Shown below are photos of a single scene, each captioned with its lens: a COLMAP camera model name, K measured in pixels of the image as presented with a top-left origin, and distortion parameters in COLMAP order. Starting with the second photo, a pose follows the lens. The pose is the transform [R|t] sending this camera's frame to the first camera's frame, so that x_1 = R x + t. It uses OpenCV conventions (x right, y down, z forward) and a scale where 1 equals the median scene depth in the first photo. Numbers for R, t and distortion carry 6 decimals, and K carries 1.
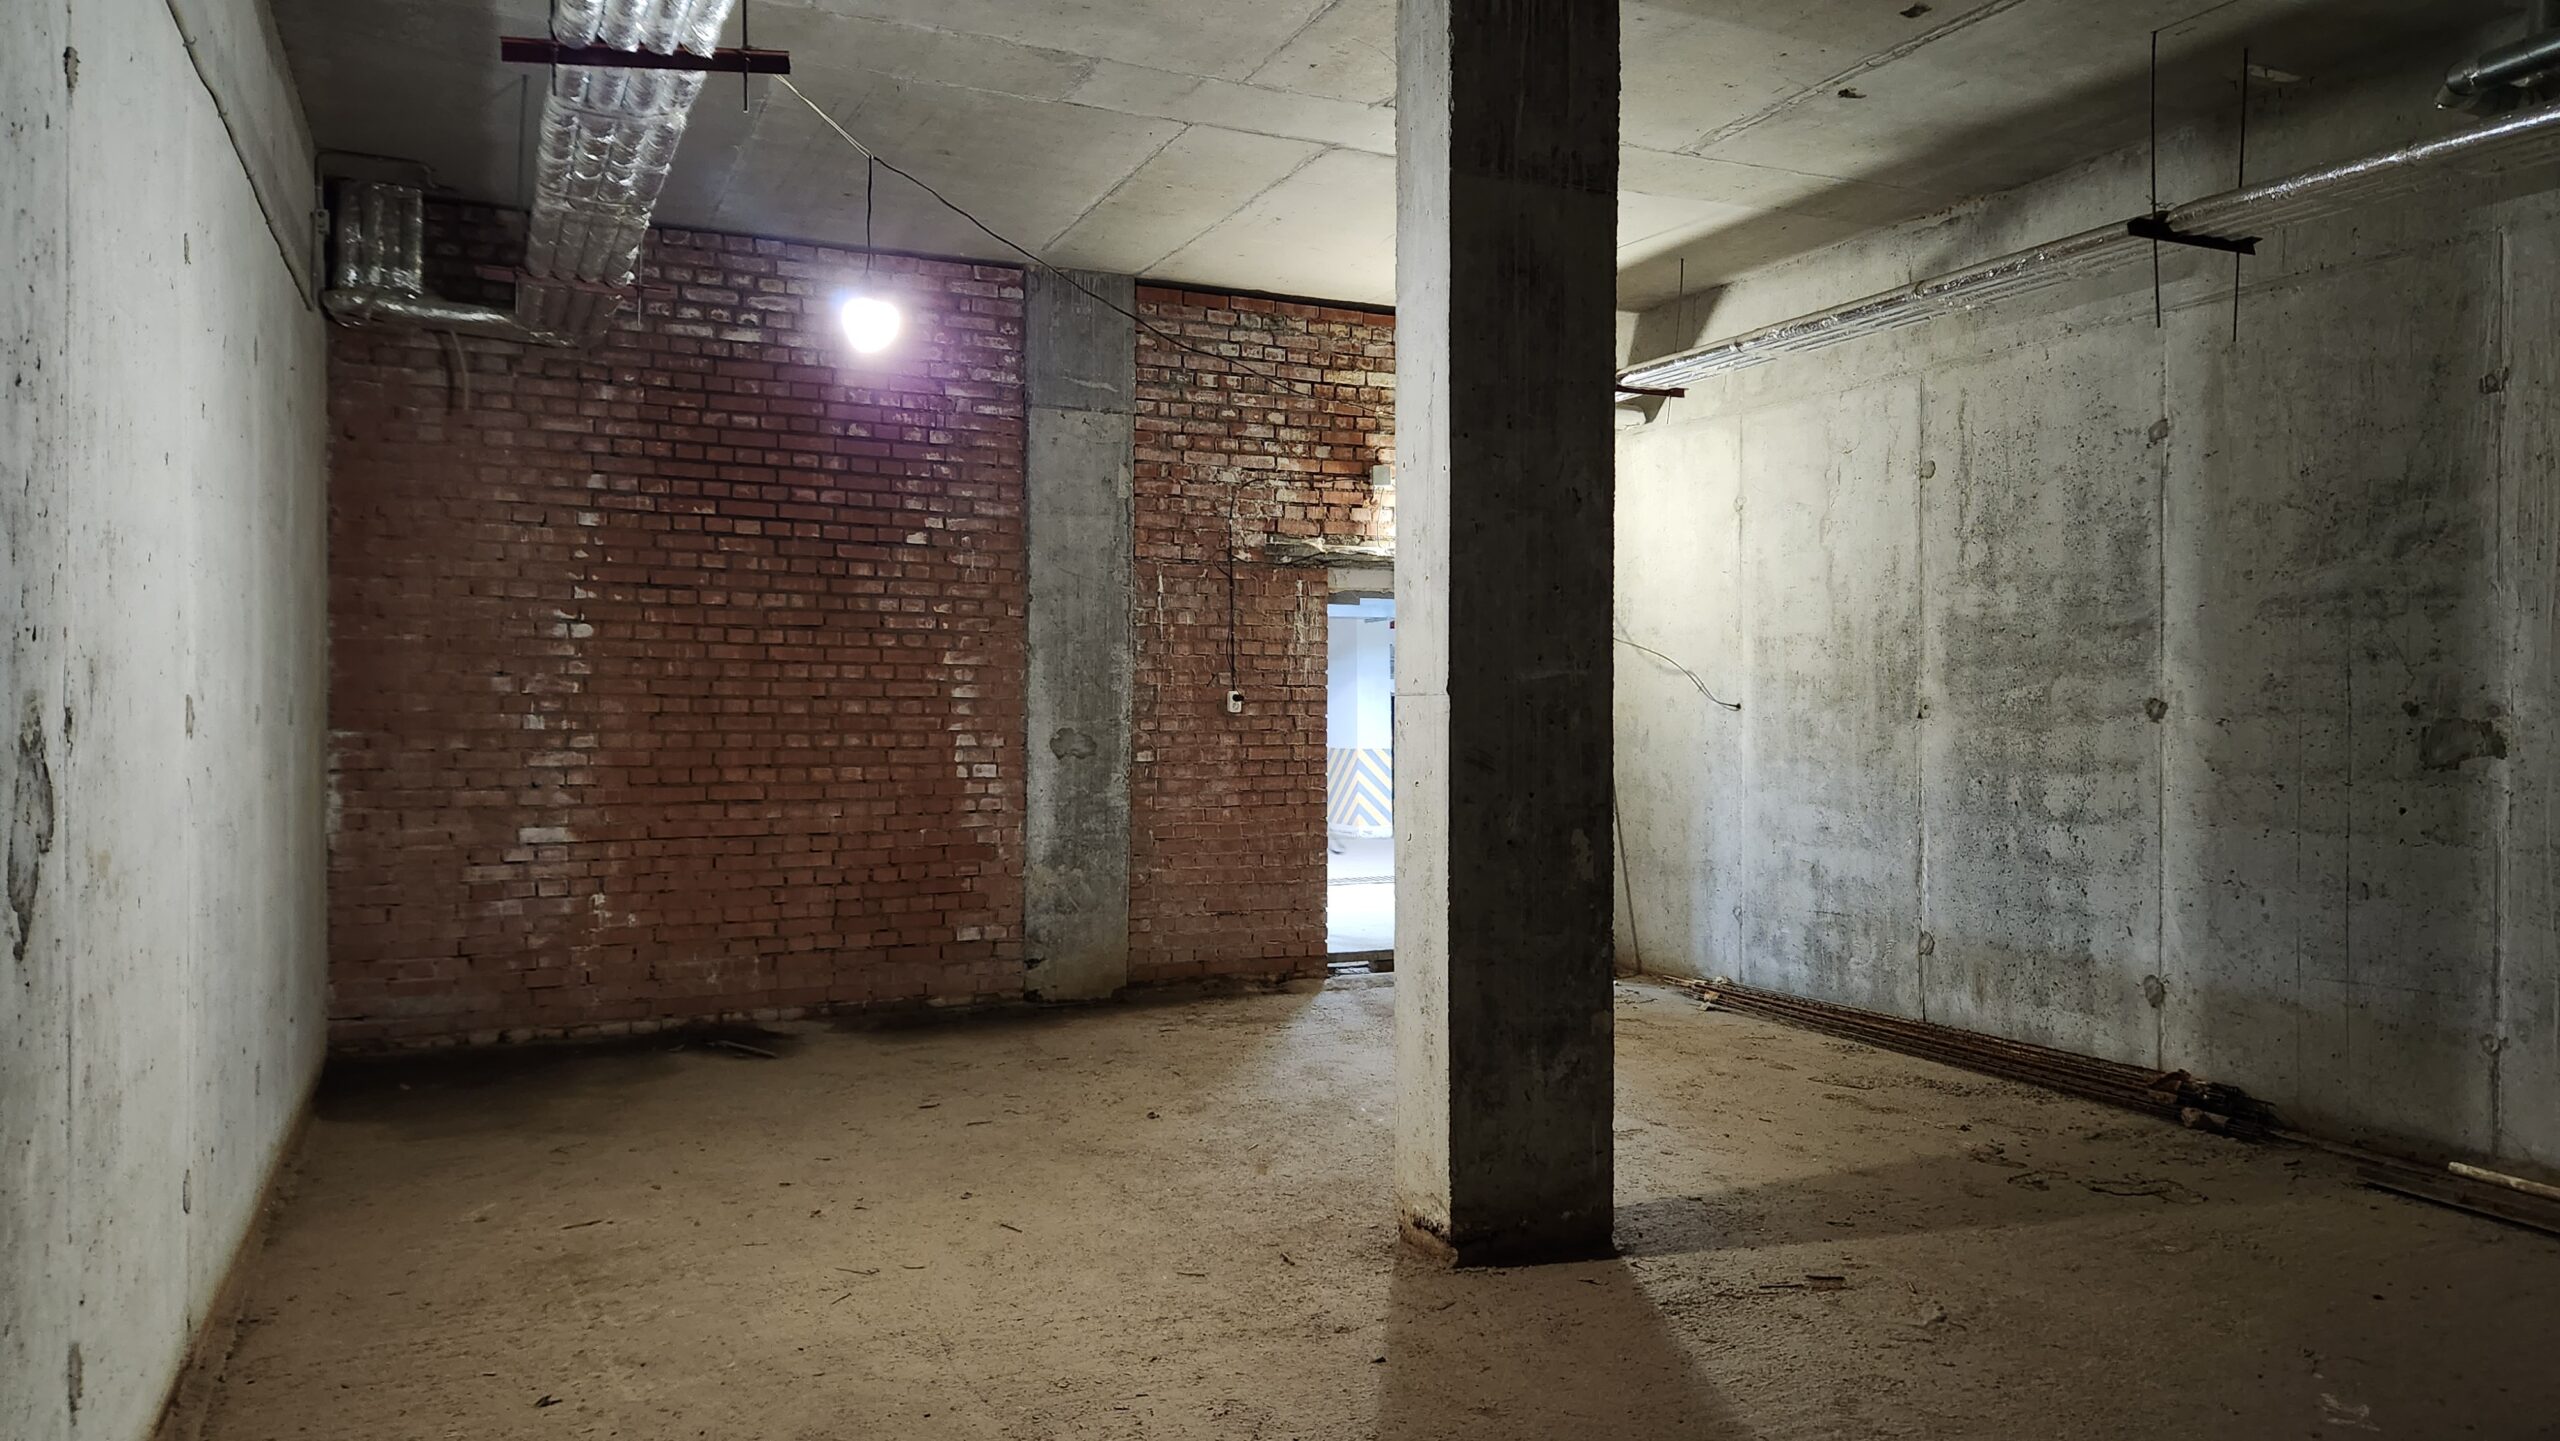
lens RADIAL K [[1706.6, 0, 1291.2], [0, 1706.6, 714.9], [0, 0, 1]] dist [0.081340, -0.082625]
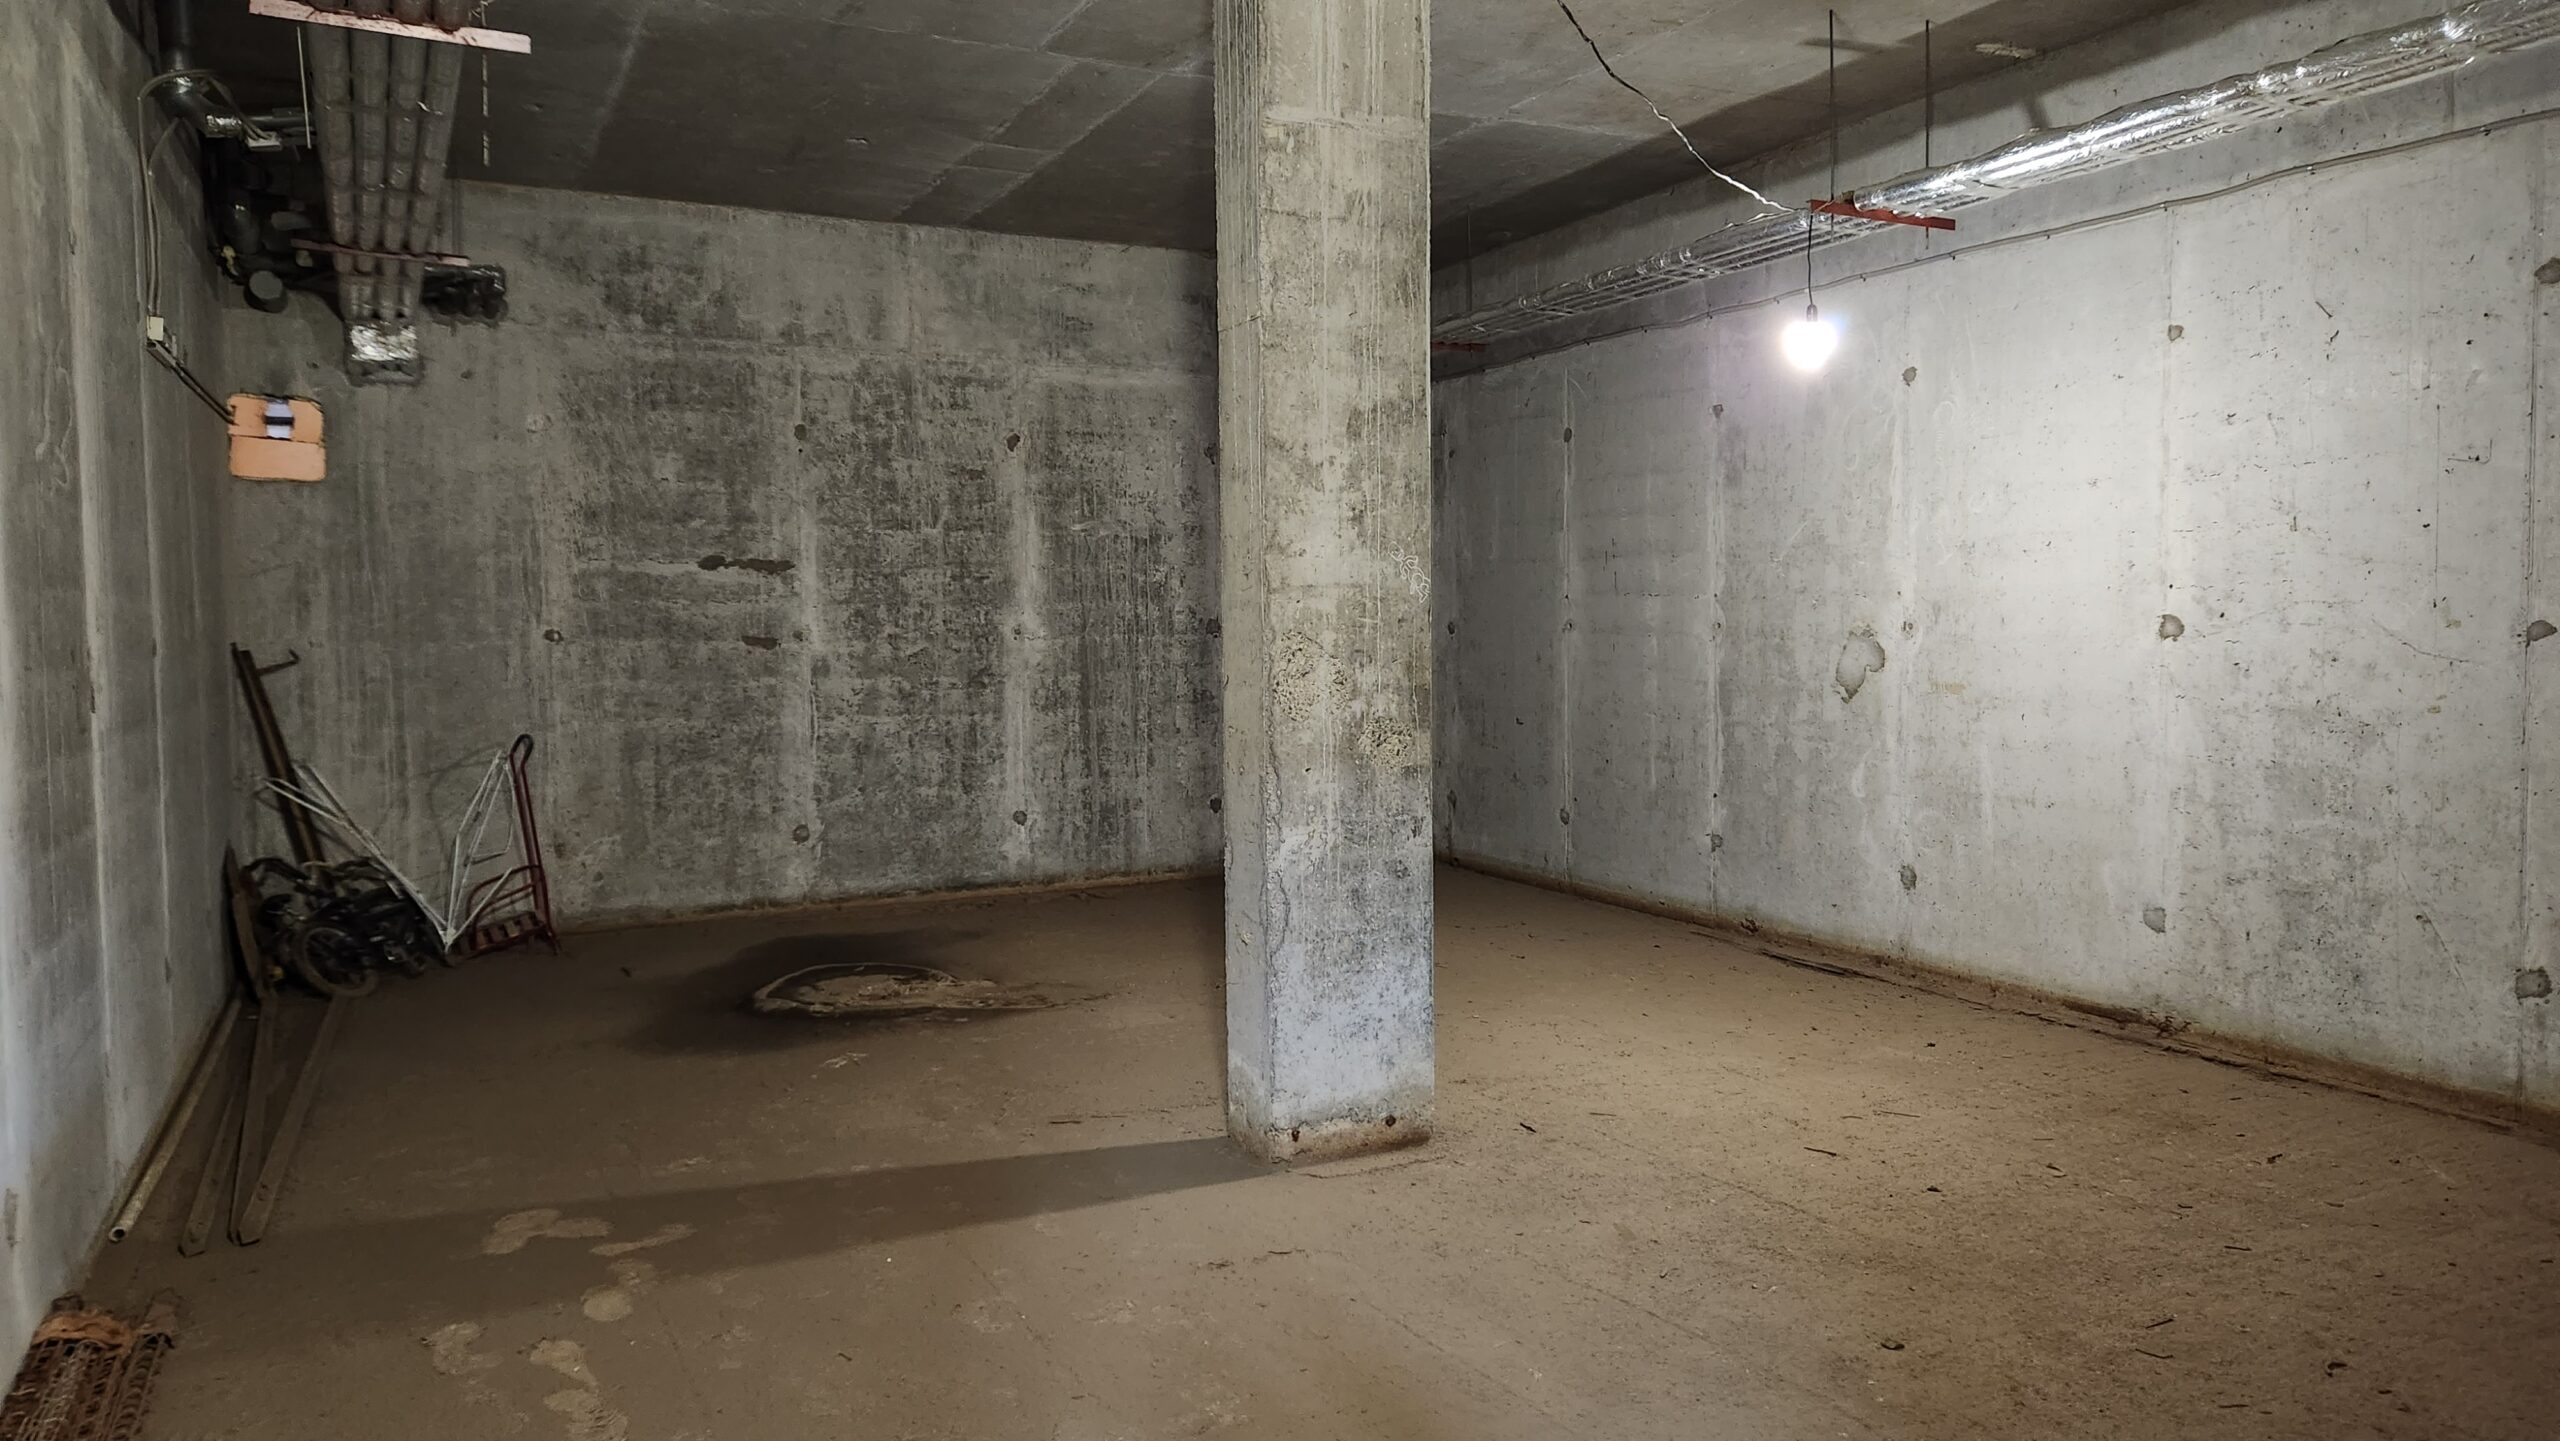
lens RADIAL K [[1717.2, 0, 1290.0], [0, 1717.2, 698.5], [0, 0, 1]] dist [0.073111, -0.068579]
pose [[-0.999281, 0.010340, -0.036484, 0.110111], [0.008246, 0.998335, 0.057087, -0.015232], [0.037014, 0.056745, -0.997702, 1.212147]]
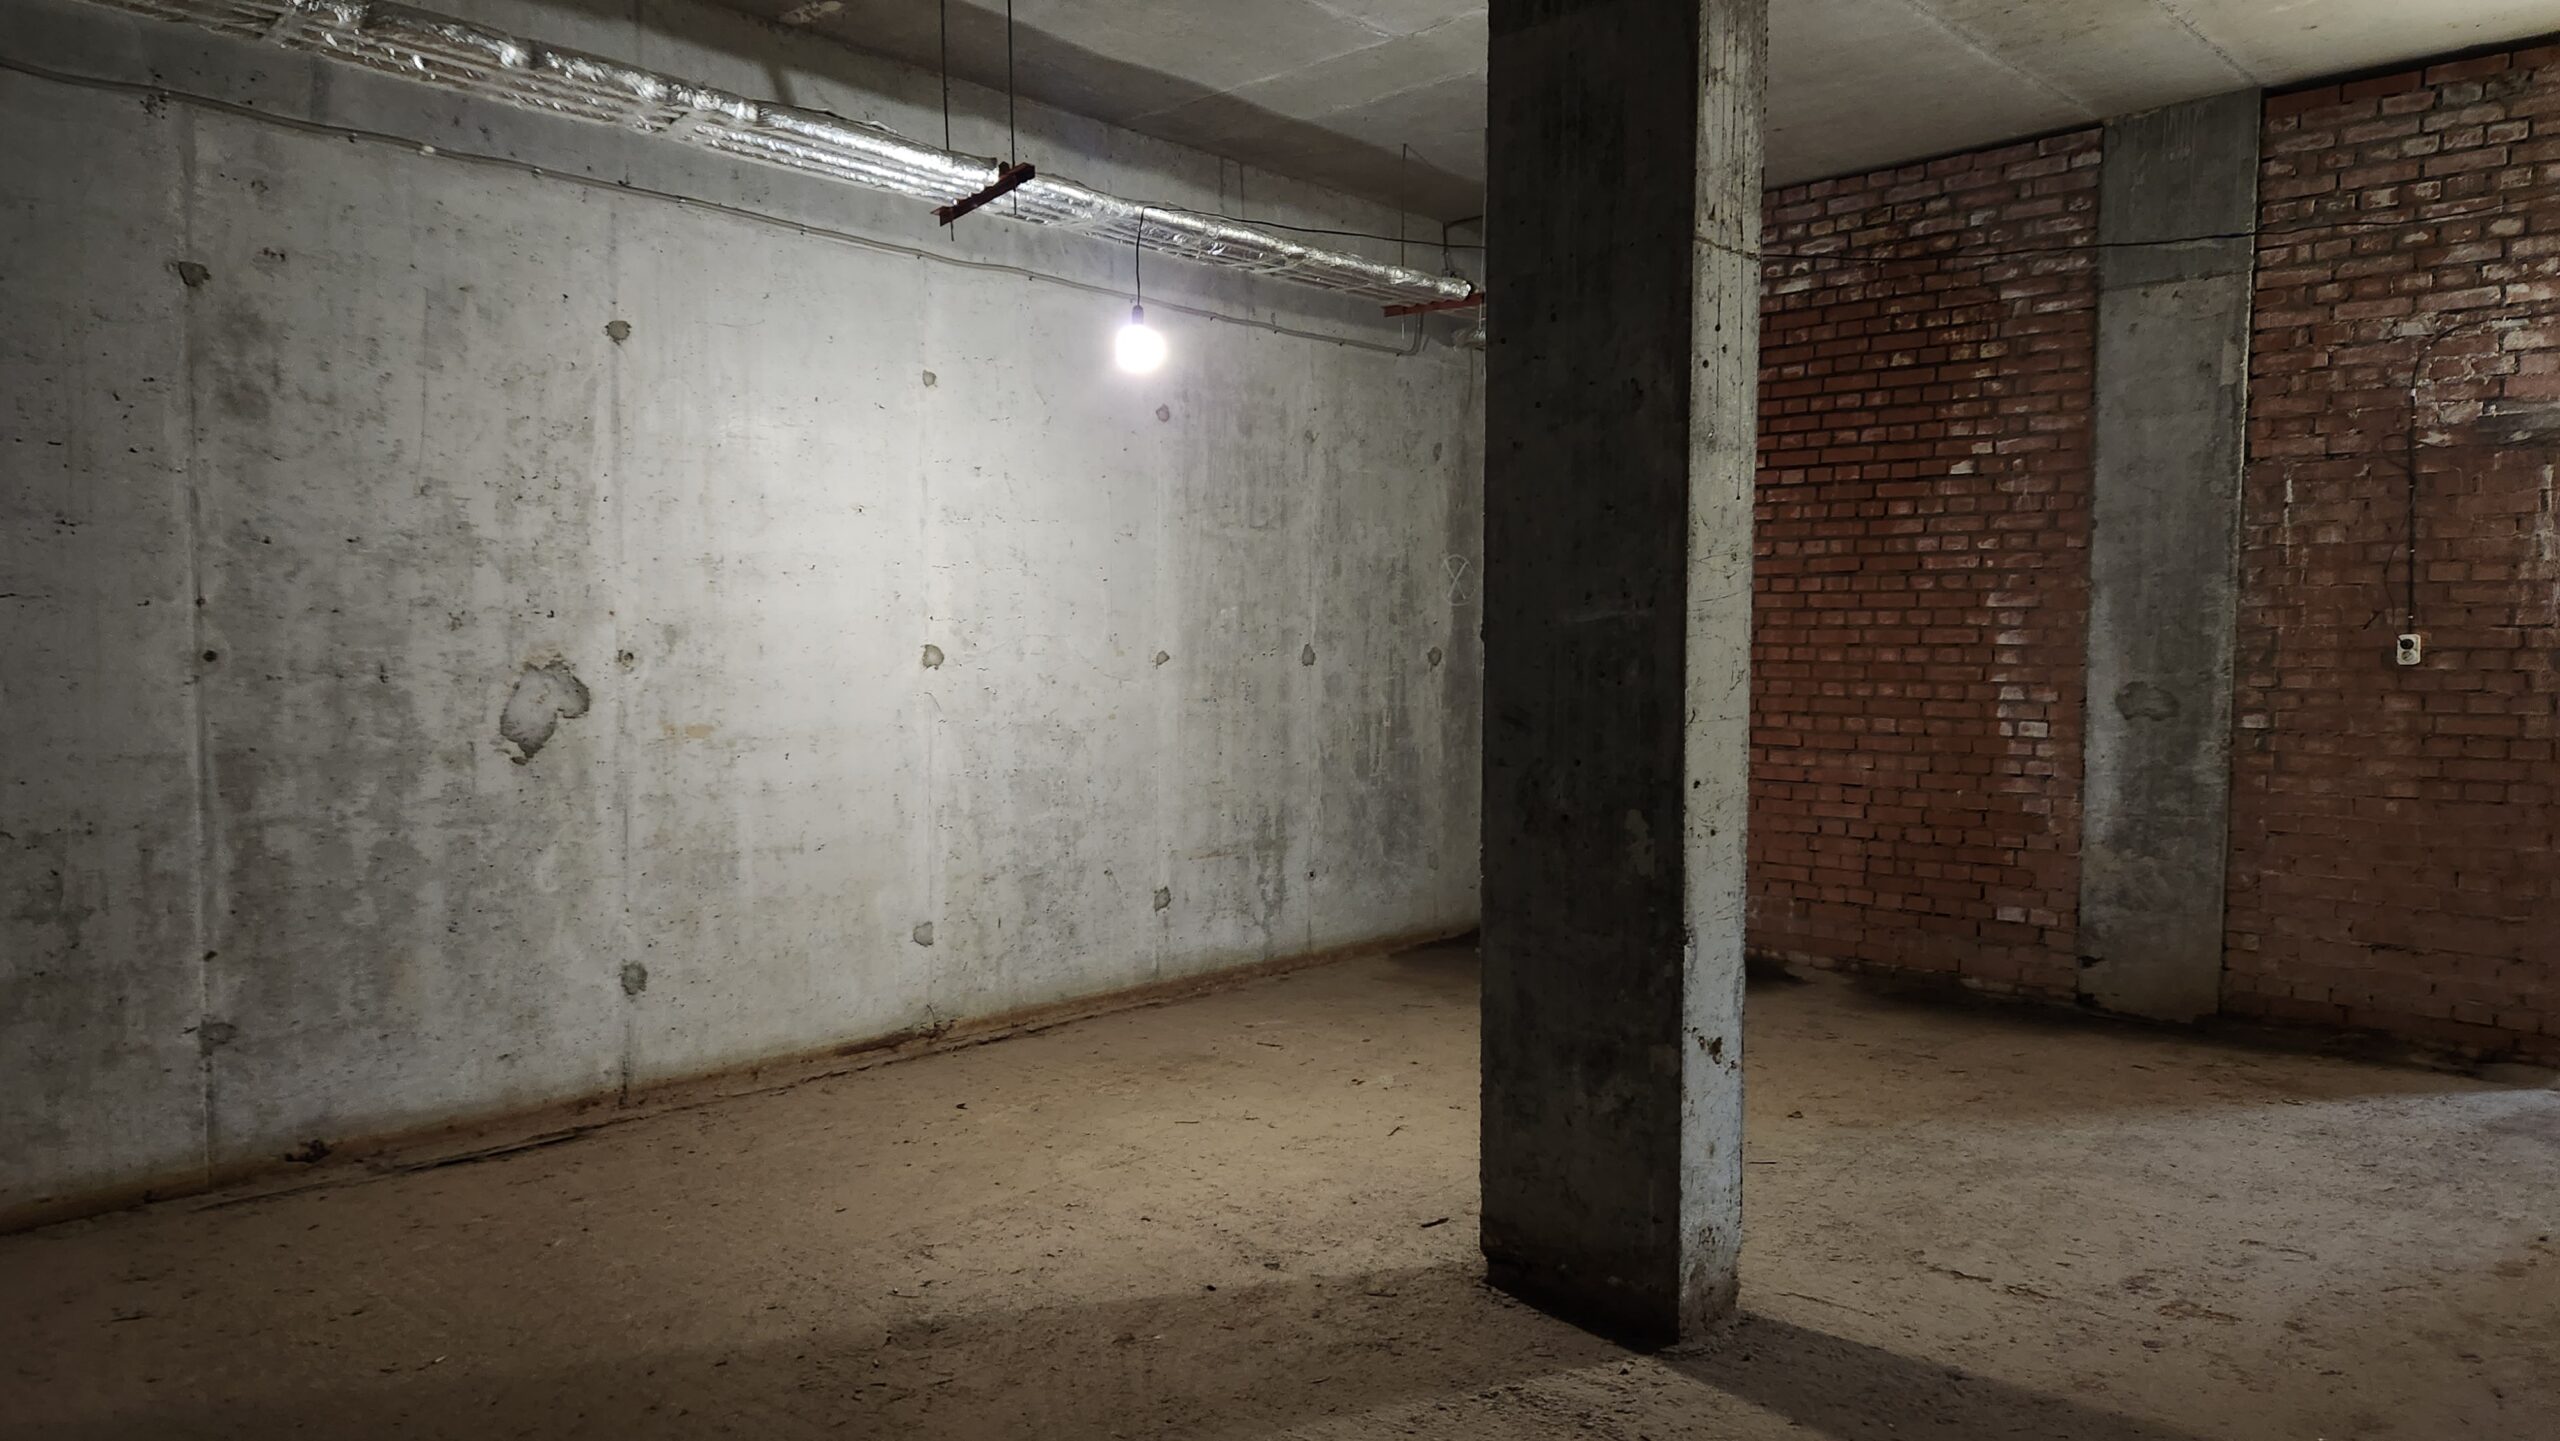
lens RADIAL K [[1708.7, 0, 1266.0], [0, 1708.7, 730.1], [0, 0, 1]] dist [0.080195, -0.078385]
pose [[0.376540, 0.044891, -0.925312, 0.491427], [-0.008997, 0.998955, 0.044802, -0.002686], [0.926357, -0.008545, 0.376550, 0.316374]]
